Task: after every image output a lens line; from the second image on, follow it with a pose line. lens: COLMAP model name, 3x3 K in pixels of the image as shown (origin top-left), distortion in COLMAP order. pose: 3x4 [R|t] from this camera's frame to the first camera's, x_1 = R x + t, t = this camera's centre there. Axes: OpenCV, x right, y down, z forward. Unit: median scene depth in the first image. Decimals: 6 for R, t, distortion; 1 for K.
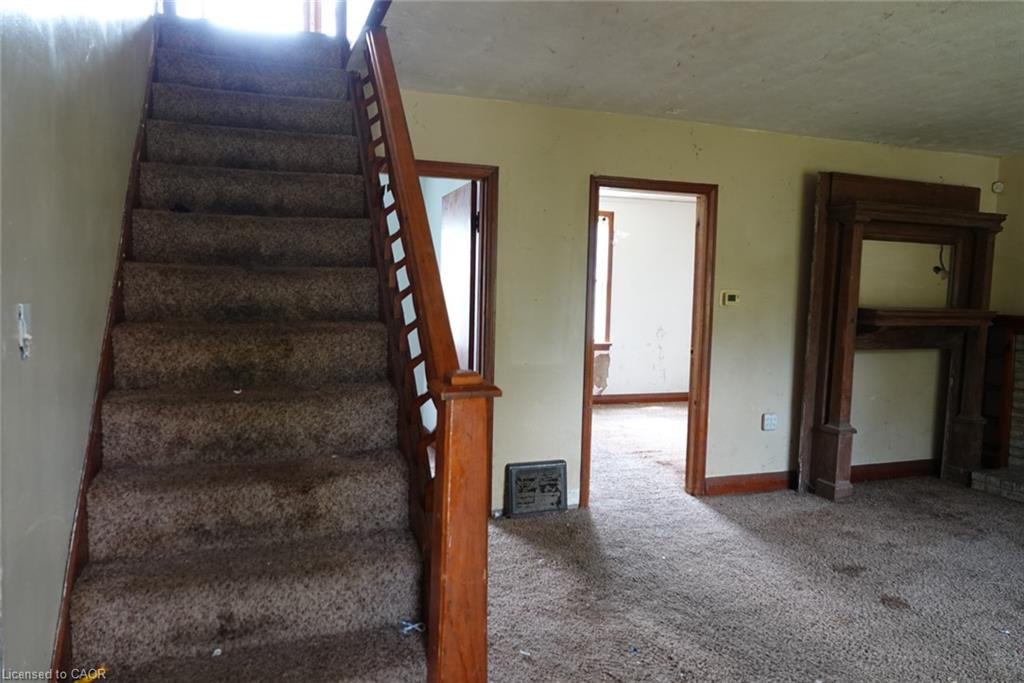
lens RADIAL K [[701.9, 0, 512.0], [0, 701.9, 341.5], [0, 0, 1]] dist [-0.004711, 0.004625]
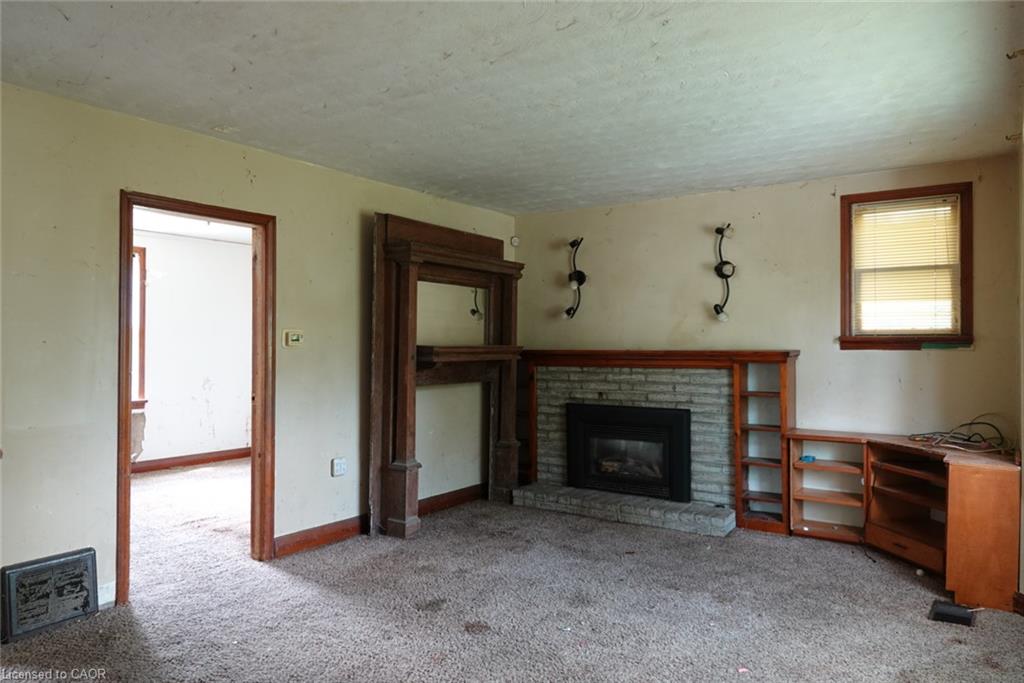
lens RADIAL K [[712.2, 0, 515.7], [0, 712.2, 338.5], [0, 0, 1]] dist [0.001422, 0.002643]
pose [[0.809939, -0.015958, 0.586297, -0.004946], [0.061279, 0.996461, -0.057532, 0.011709], [-0.583304, 0.082525, 0.808051, 0.065309]]
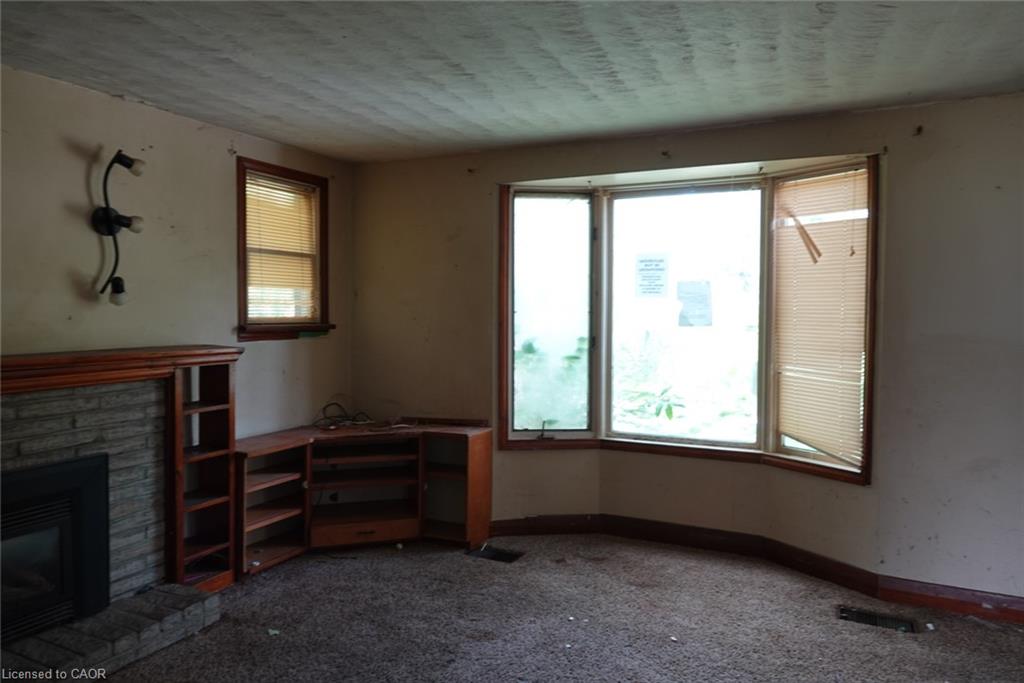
lens RADIAL K [[701.9, 0, 512.0], [0, 701.9, 341.5], [0, 0, 1]] dist [-0.004711, 0.004625]
pose [[-0.694248, -0.057763, 0.717415, 0.150603], [0.033490, 0.993102, 0.112369, -0.092710], [-0.718957, 0.102039, -0.687524, 1.021926]]
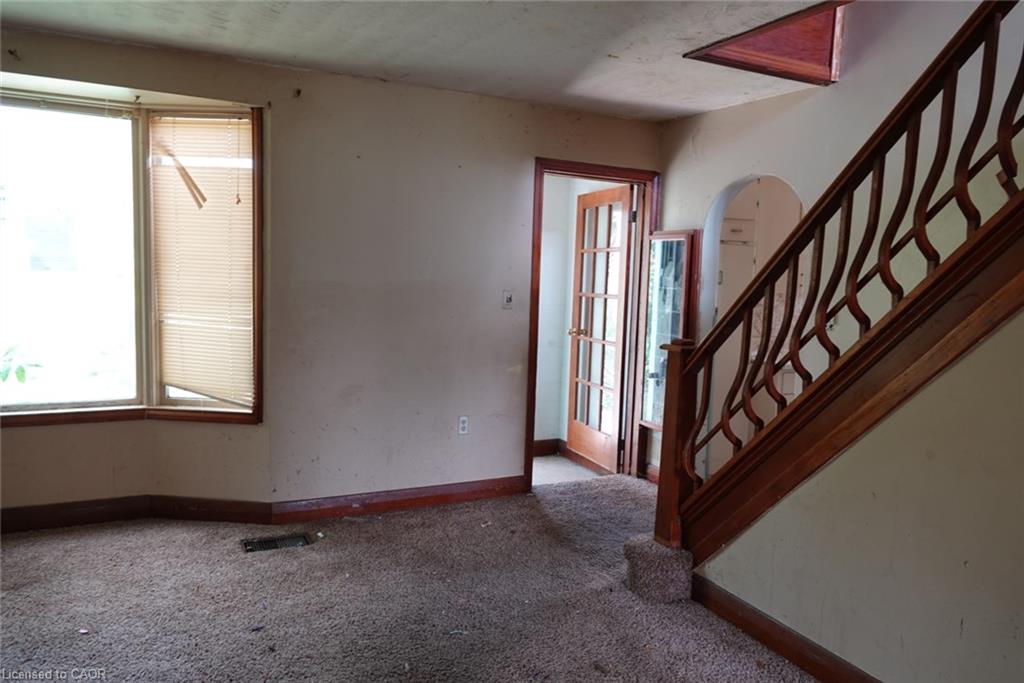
lens RADIAL K [[704.6, 0, 512.0], [0, 704.6, 341.5], [0, 0, 1]] dist [-0.002162, 0.002469]
pose [[-0.991587, -0.044727, -0.121473, 0.239625], [-0.065601, 0.982612, 0.173695, -0.092793], [0.111591, 0.180202, -0.977279, 1.050239]]
